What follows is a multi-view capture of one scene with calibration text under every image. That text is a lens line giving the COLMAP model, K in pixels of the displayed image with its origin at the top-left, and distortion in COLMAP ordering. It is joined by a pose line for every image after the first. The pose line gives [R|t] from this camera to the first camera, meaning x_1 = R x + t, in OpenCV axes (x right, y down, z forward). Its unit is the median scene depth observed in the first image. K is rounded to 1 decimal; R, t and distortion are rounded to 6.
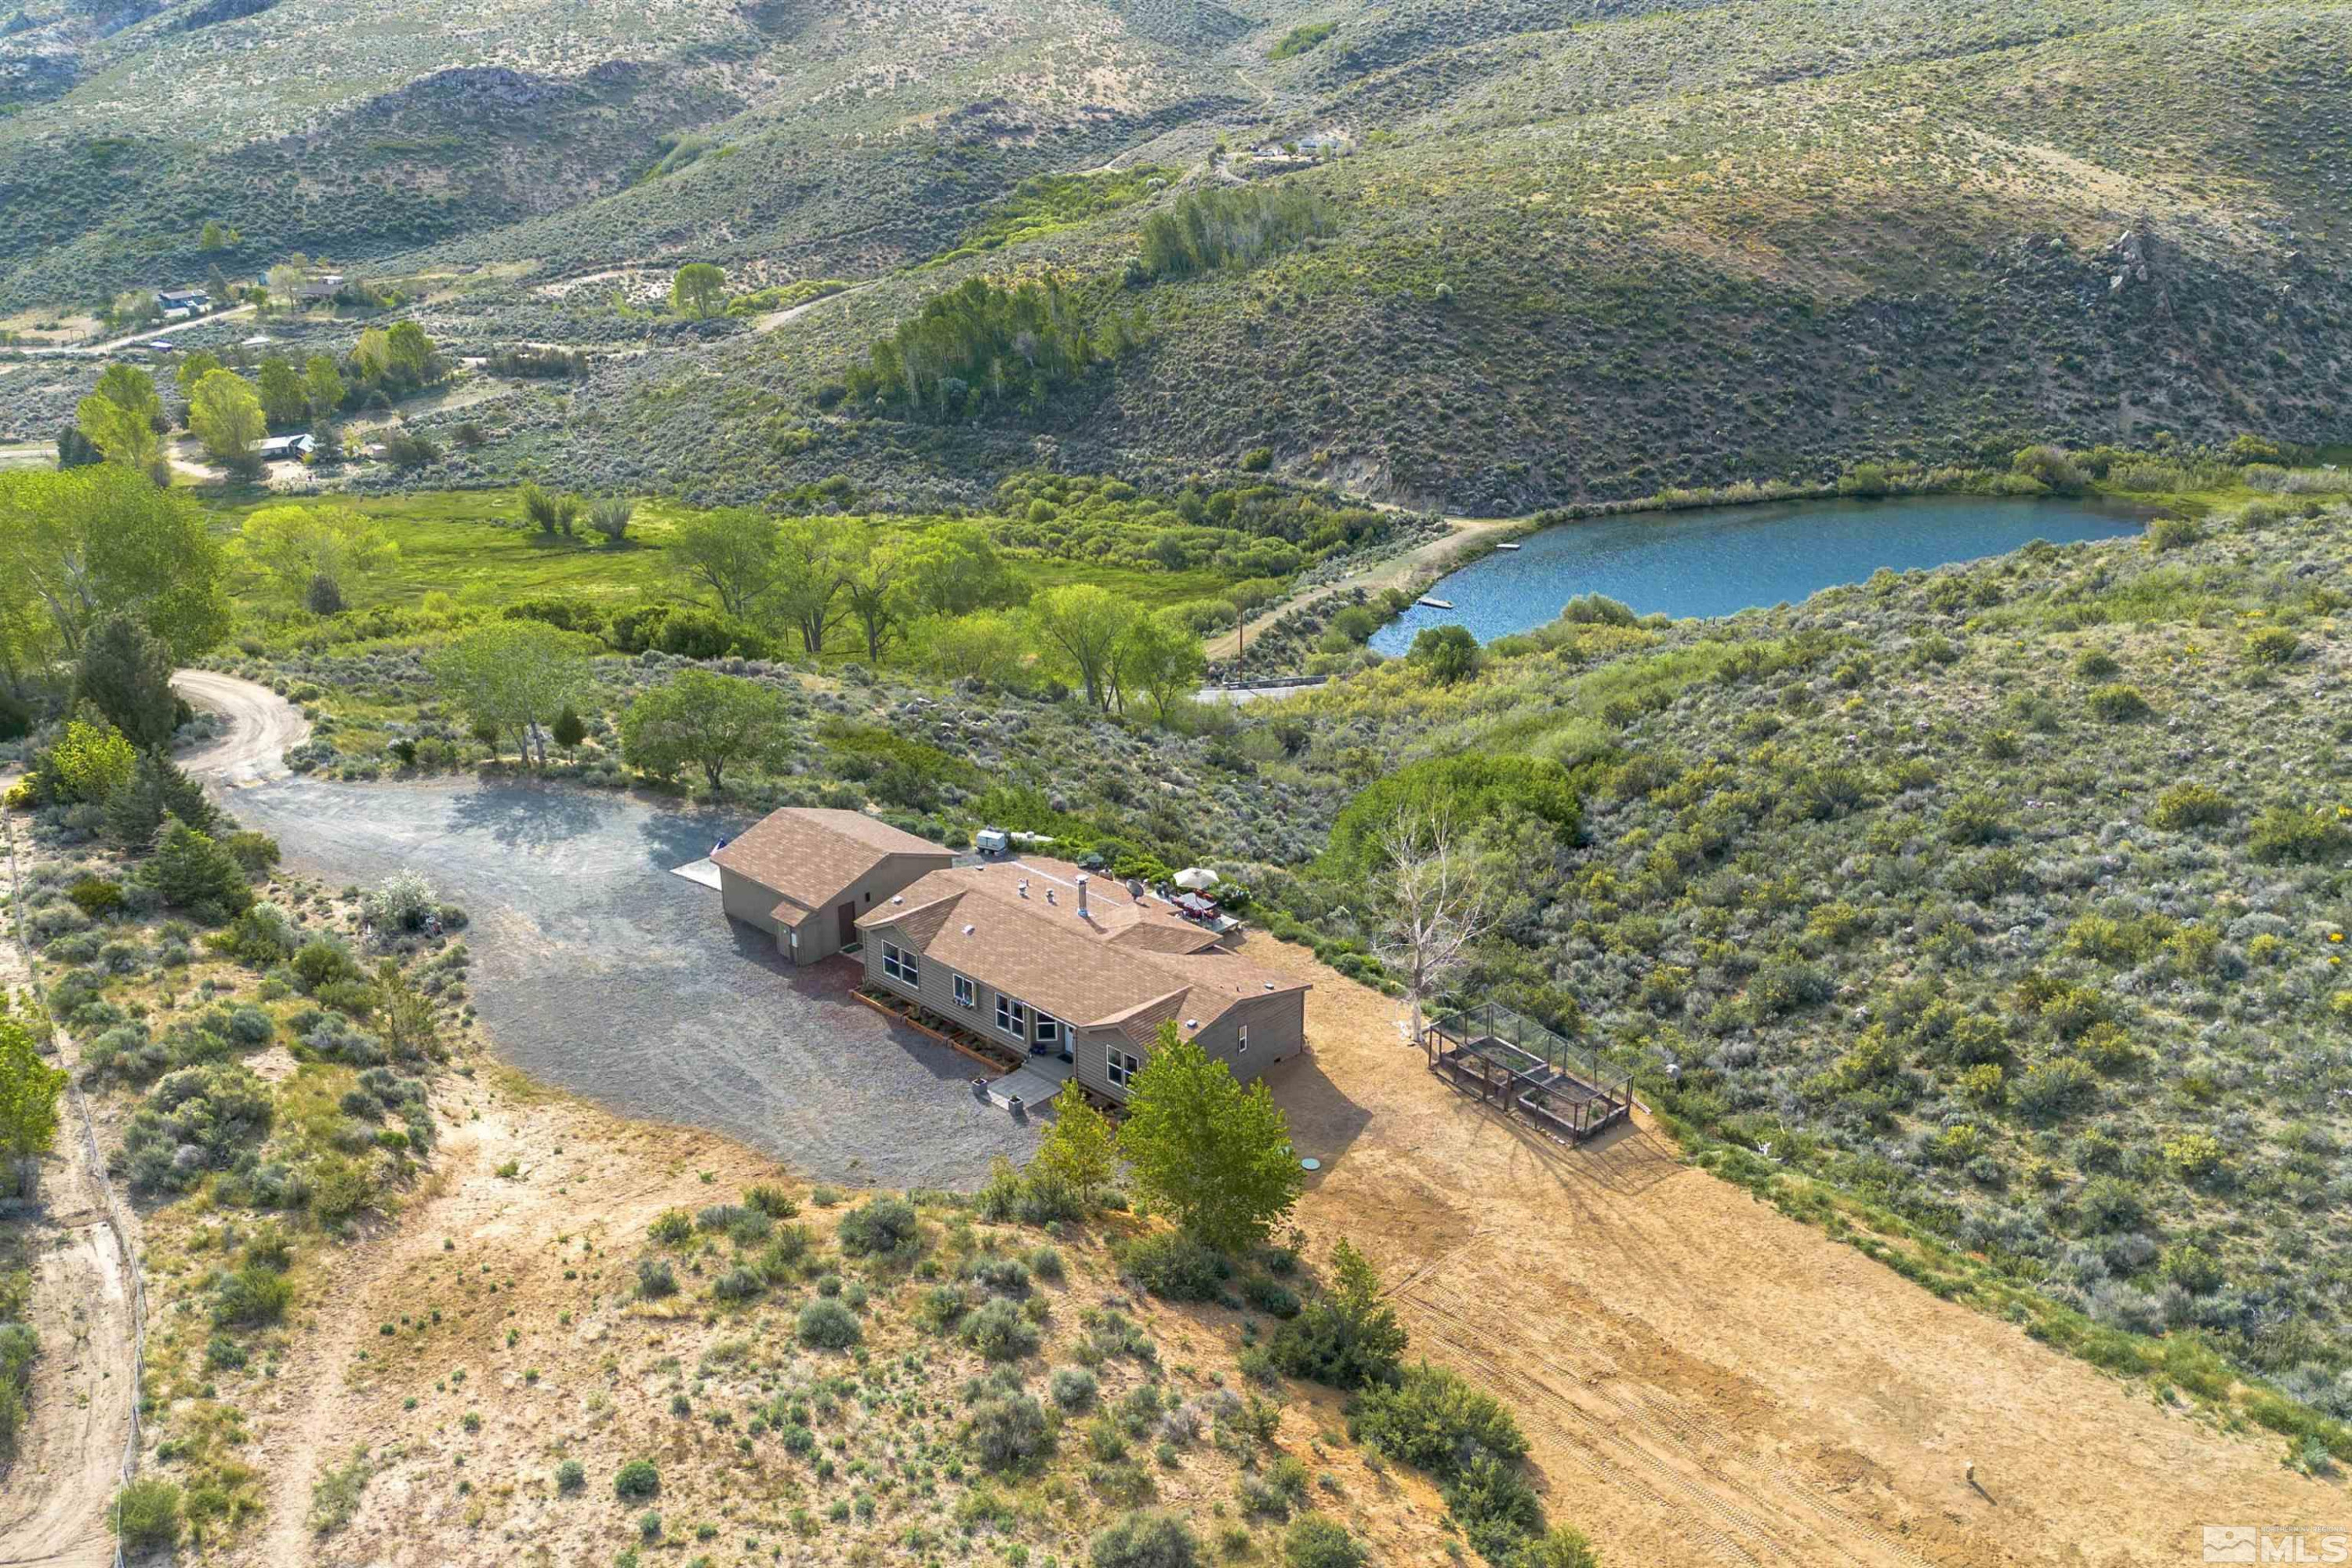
lens RADIAL K [[2008.8, 0, 1174.5], [0, 2008.8, 764.2], [0, 0, 1]] dist [0.084909, -0.093214]
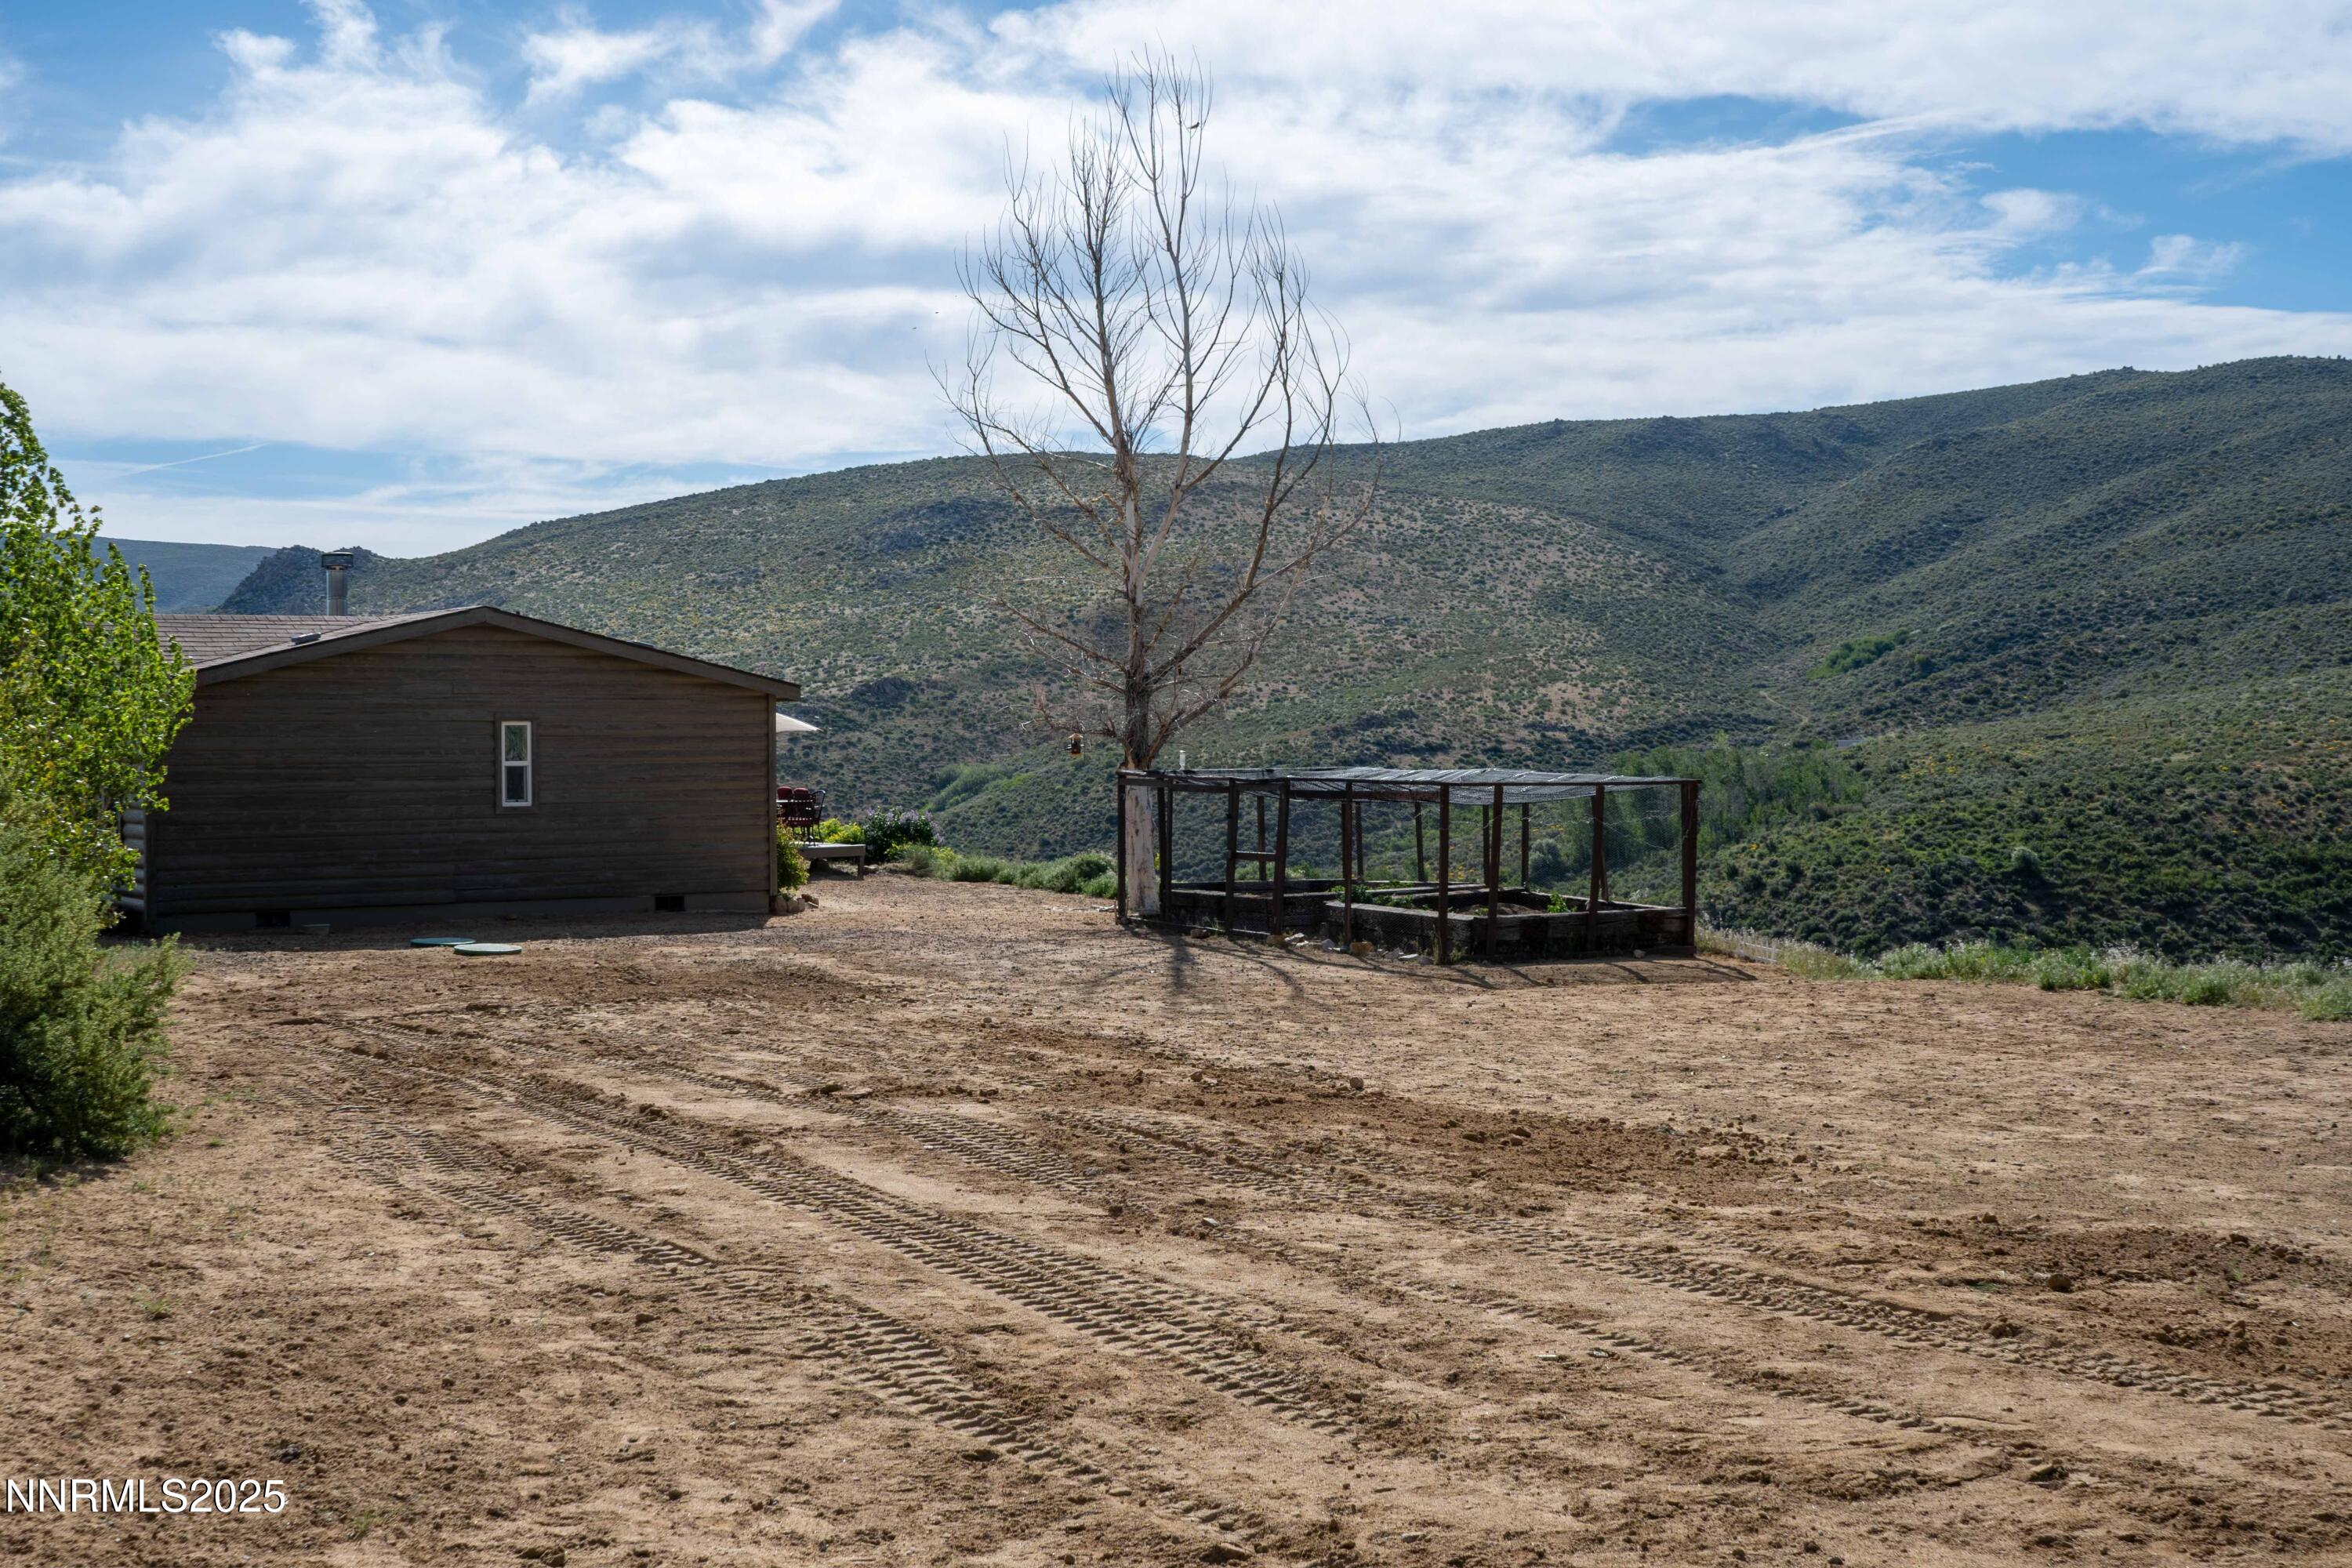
lens RADIAL K [[2934.9, 0, 1170.5], [0, 2934.9, 739.2], [0, 0, 1]] dist [-0.105339, 0.043571]
pose [[0.982473, -0.003567, -0.186369, 0.043602], [-0.060808, 0.938988, -0.338533, 0.055516], [0.176206, 0.343932, 0.922313, 0.113792]]
